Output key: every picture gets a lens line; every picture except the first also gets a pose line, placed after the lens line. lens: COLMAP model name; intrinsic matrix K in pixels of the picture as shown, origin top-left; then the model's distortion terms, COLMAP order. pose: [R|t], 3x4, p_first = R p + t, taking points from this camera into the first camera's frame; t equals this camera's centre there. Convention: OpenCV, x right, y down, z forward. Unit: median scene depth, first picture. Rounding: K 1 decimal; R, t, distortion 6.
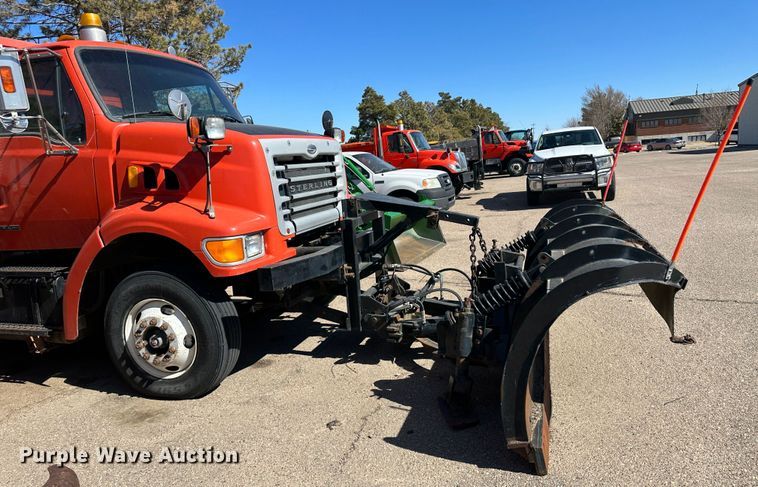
lens RADIAL K [[508.0, 0, 380.2], [0, 508.0, 242.3], [0, 0, 1]] dist [0.019533, -0.025389]
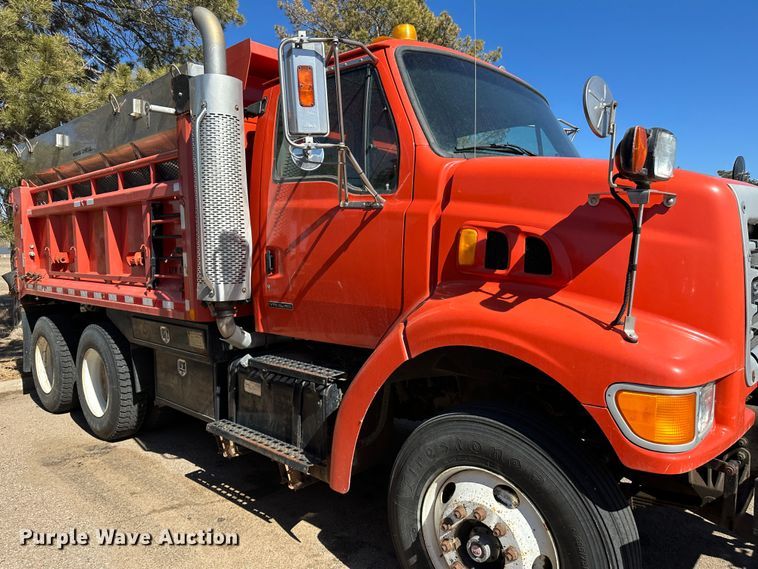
lens RADIAL K [[515.8, 0, 401.3], [0, 515.8, 288.7], [0, 0, 1]] dist [0.043848, -0.013267]
pose [[0.918618, 0.089670, -0.384839, -0.319933], [-0.114120, 0.992616, -0.041119, -0.047630], [0.378310, 0.081690, 0.922068, 0.425861]]
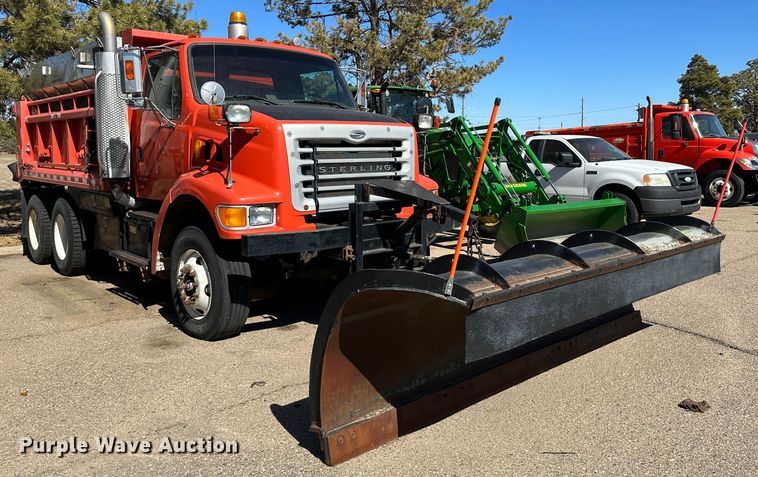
lens RADIAL K [[583.8, 0, 421.4], [0, 583.8, 190.9], [0, 0, 1]] dist [0.037415, 0.005214]
pose [[0.887711, 0.101805, -0.449004, 0.630189], [-0.131857, 0.990612, -0.036083, -0.047319], [0.441115, 0.091235, 0.892801, -0.016373]]
